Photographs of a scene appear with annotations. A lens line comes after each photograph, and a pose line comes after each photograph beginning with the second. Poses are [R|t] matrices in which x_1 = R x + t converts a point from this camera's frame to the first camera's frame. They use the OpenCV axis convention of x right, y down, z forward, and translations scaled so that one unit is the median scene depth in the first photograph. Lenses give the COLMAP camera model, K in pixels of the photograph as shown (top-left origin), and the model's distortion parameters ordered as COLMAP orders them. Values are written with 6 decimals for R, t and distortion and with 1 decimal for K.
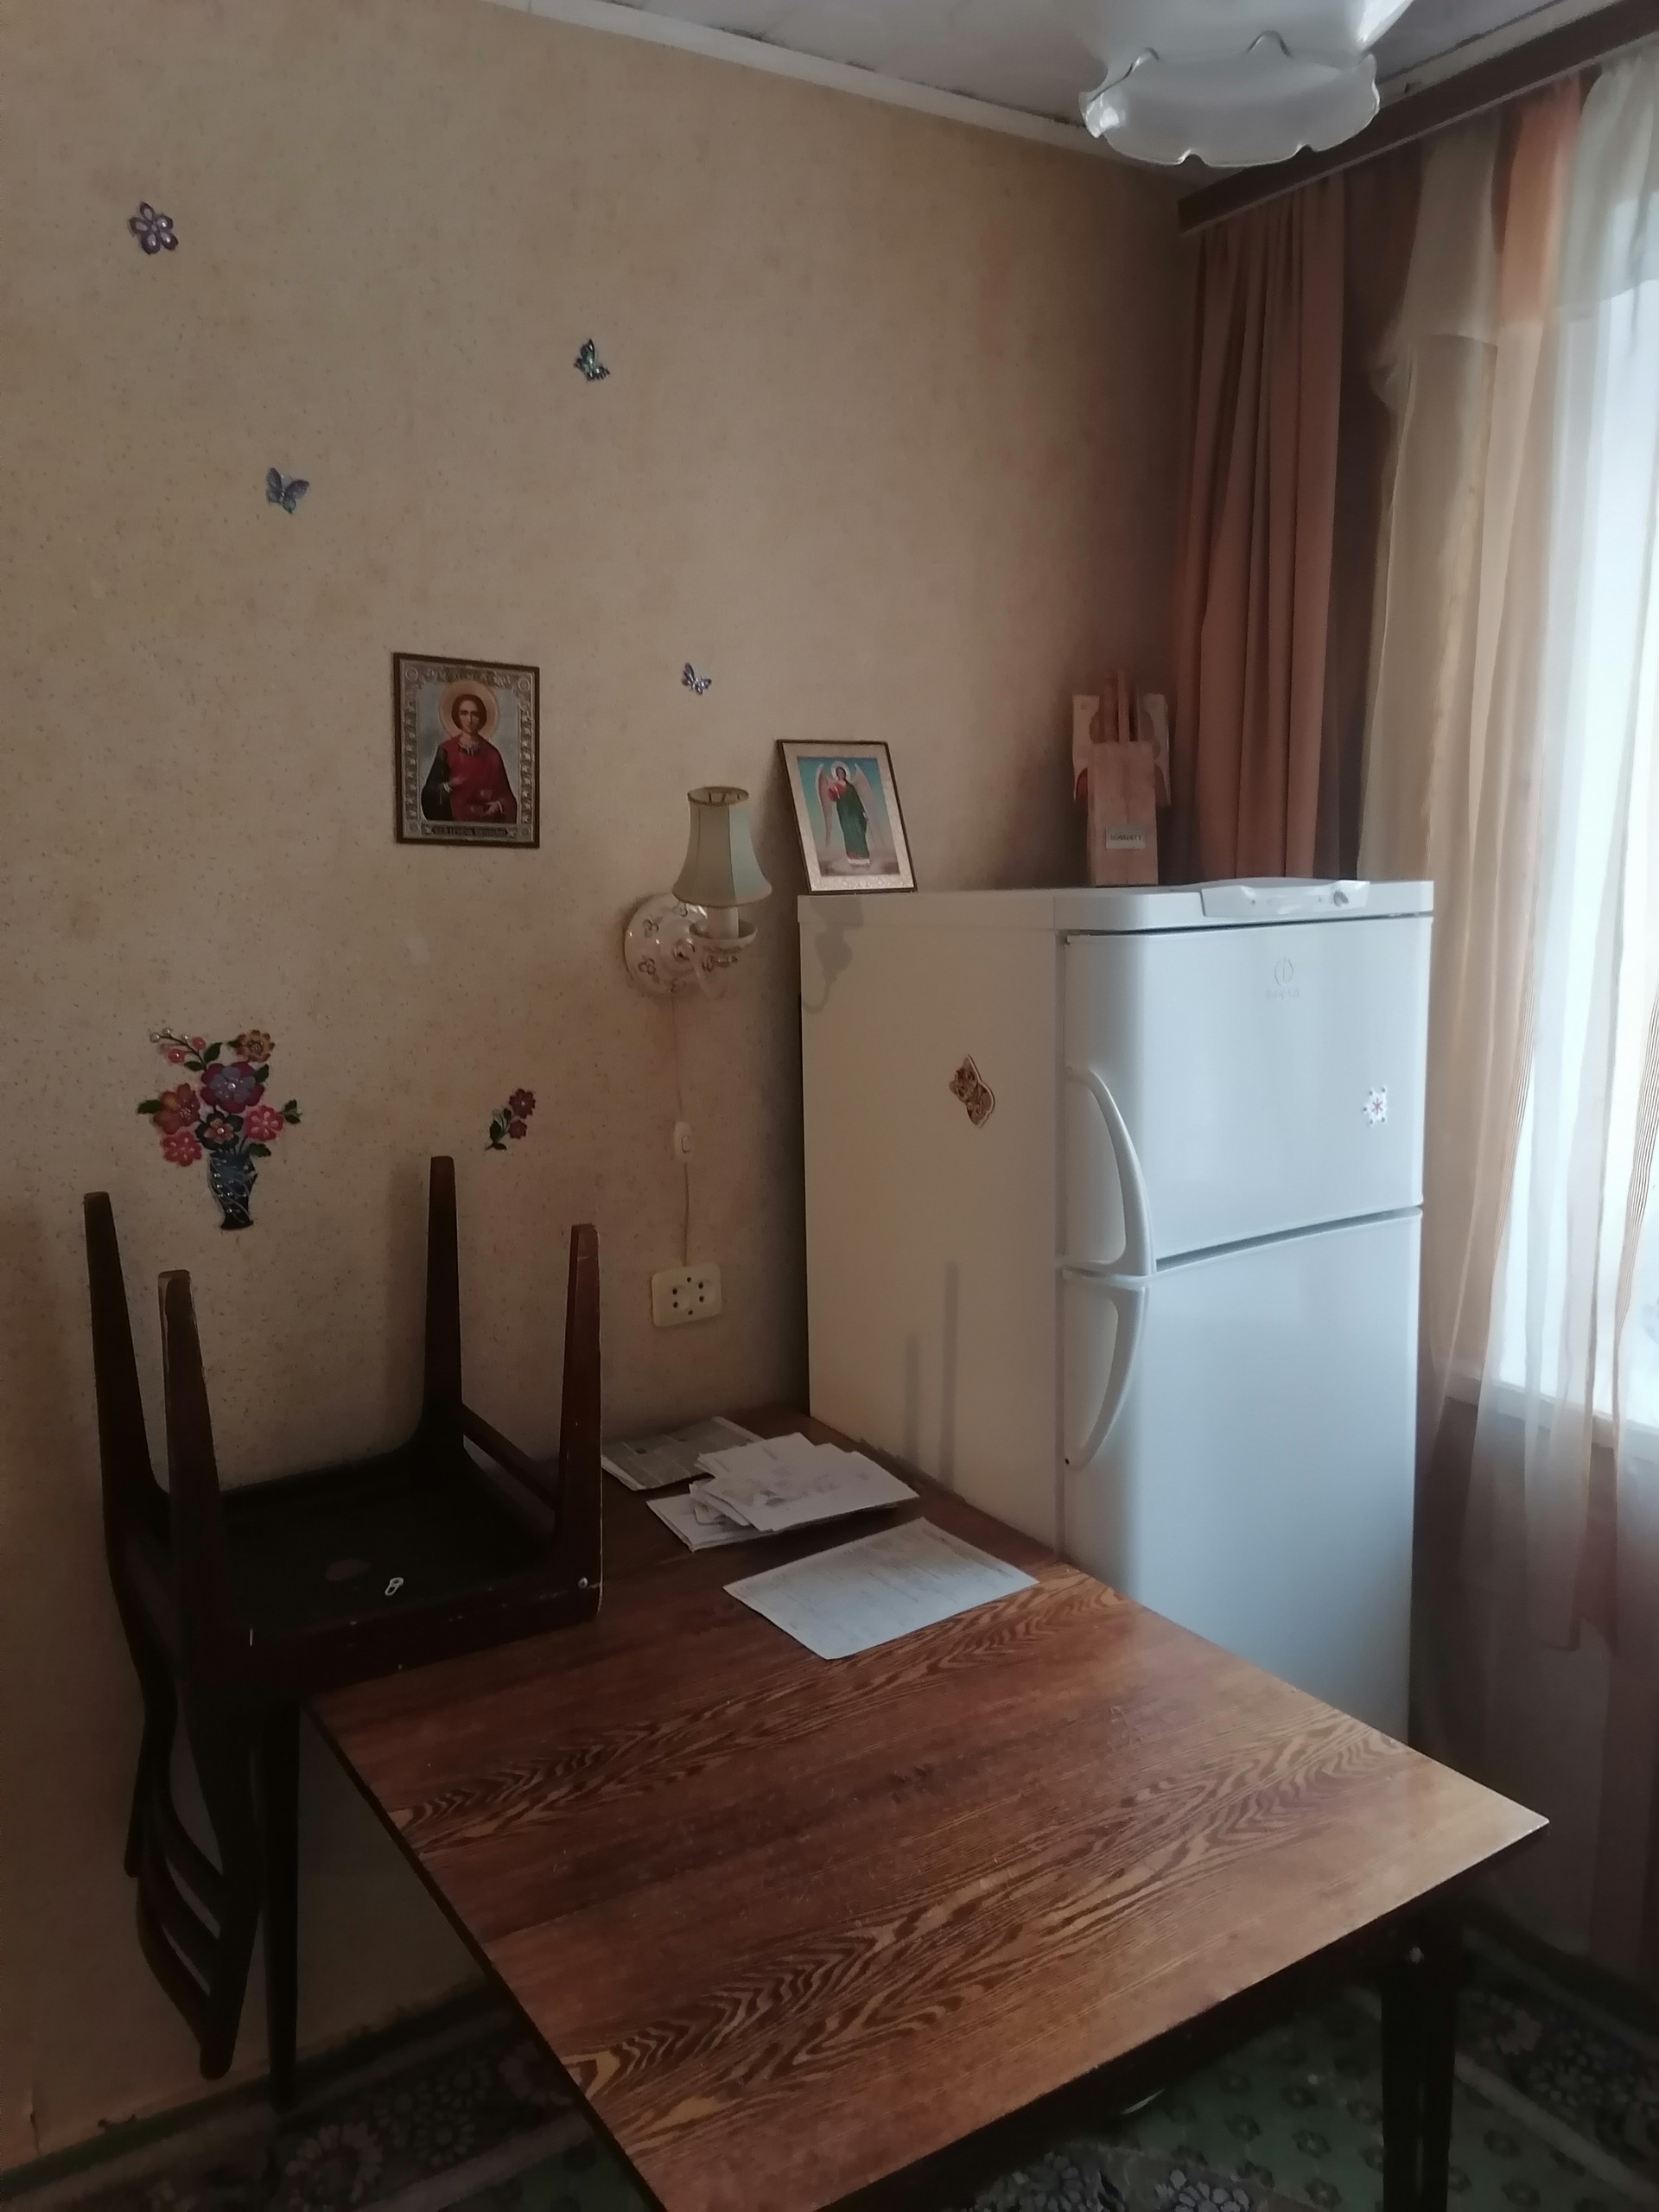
lens RADIAL K [[1726.0, 0, 832.1], [0, 1726.0, 1012.2], [0, 0, 1]] dist [0.004653, 0.000832]
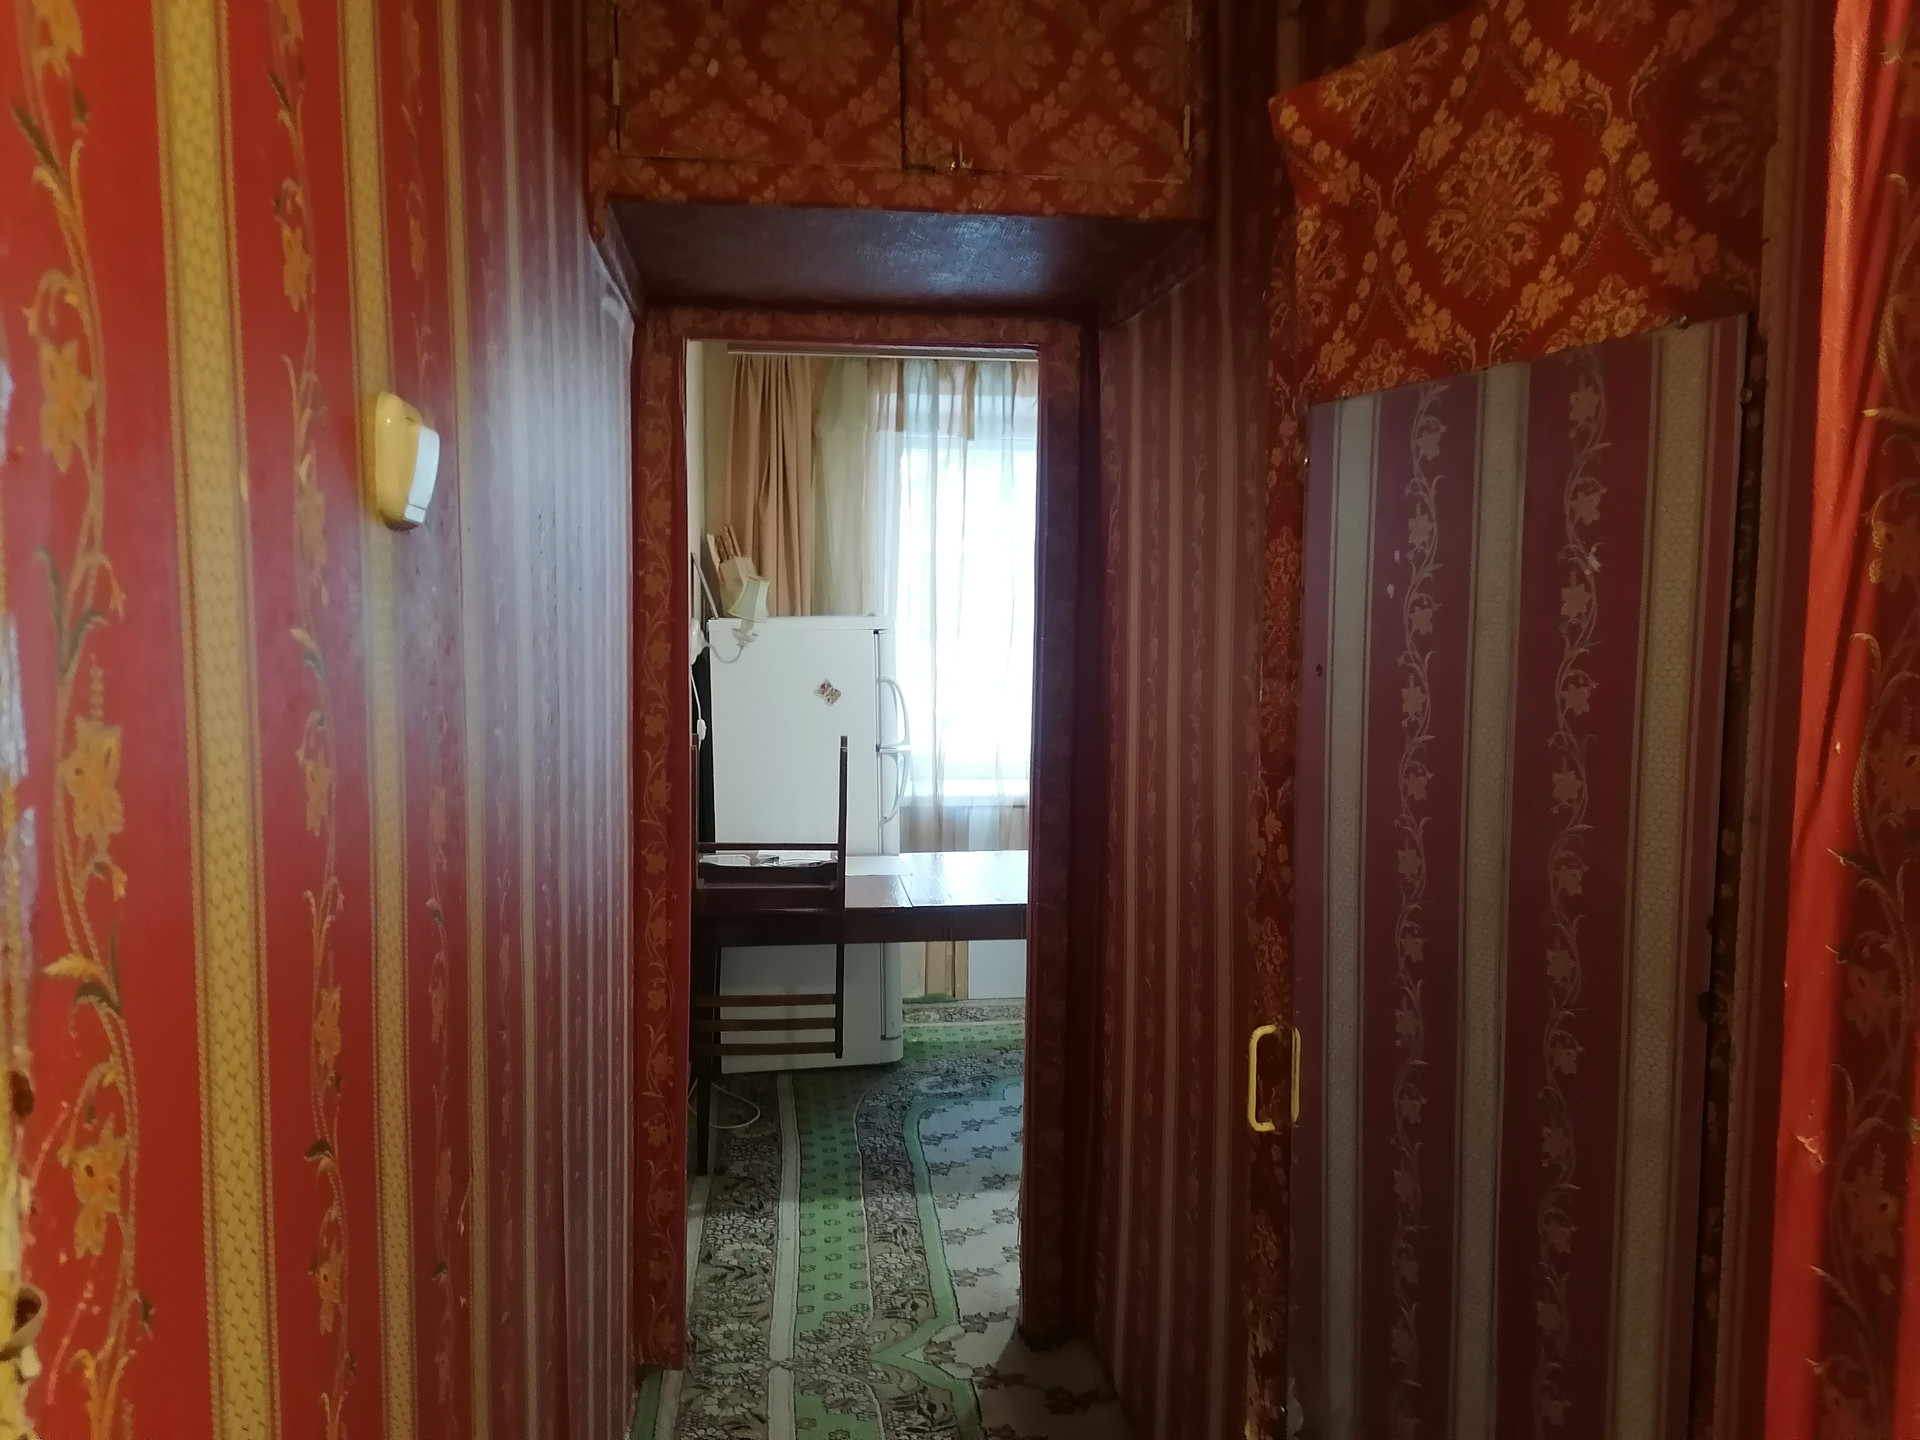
lens RADIAL K [[1446.4, 0, 960.0], [0, 1446.4, 720.0], [0, 0, 1]] dist [0.044008, 0.000489]
pose [[0.438992, -0.070165, 0.895747, -1.835856], [0.099233, 0.994633, 0.029278, 0.044962], [-0.892994, 0.076035, 0.443599, -0.146683]]
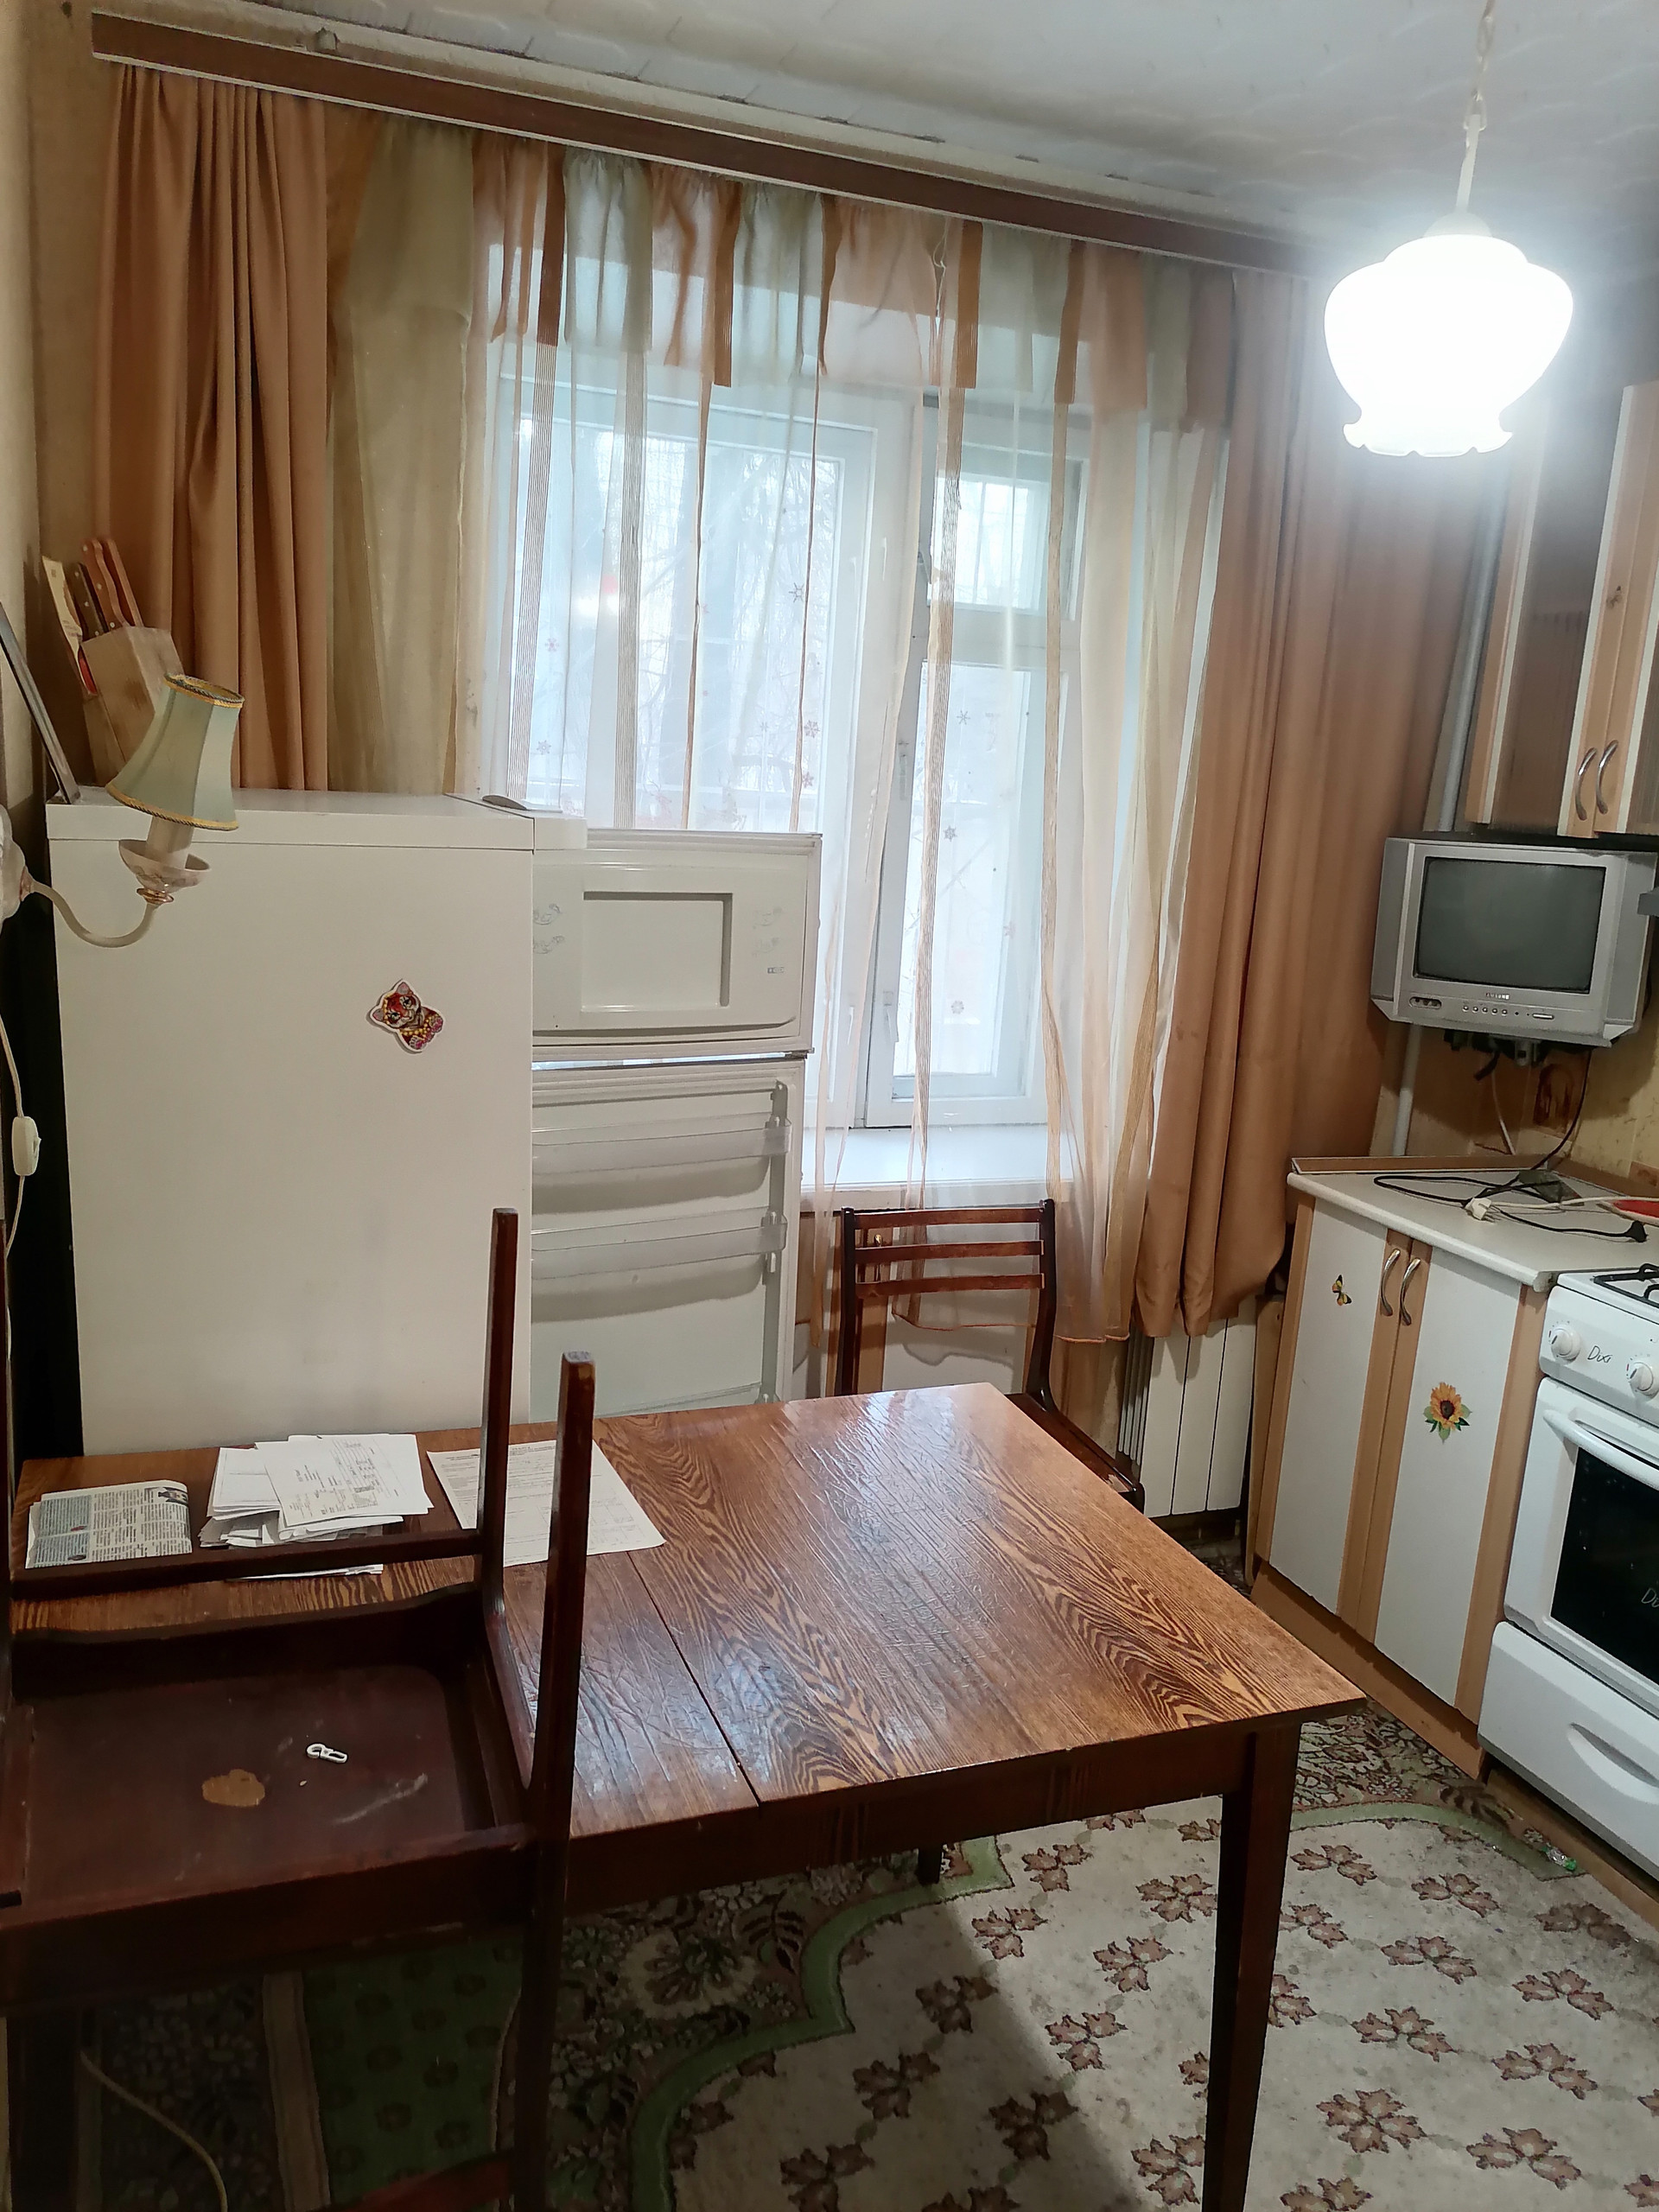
lens RADIAL K [[1666.4, 0, 857.6], [0, 1666.4, 1107.8], [0, 0, 1]] dist [0.044008, 0.000489]
pose [[0.202105, -0.180640, 0.962560, -0.799696], [0.050097, 0.983463, 0.174044, -0.055565], [-0.978082, 0.013046, 0.207812, 0.572884]]
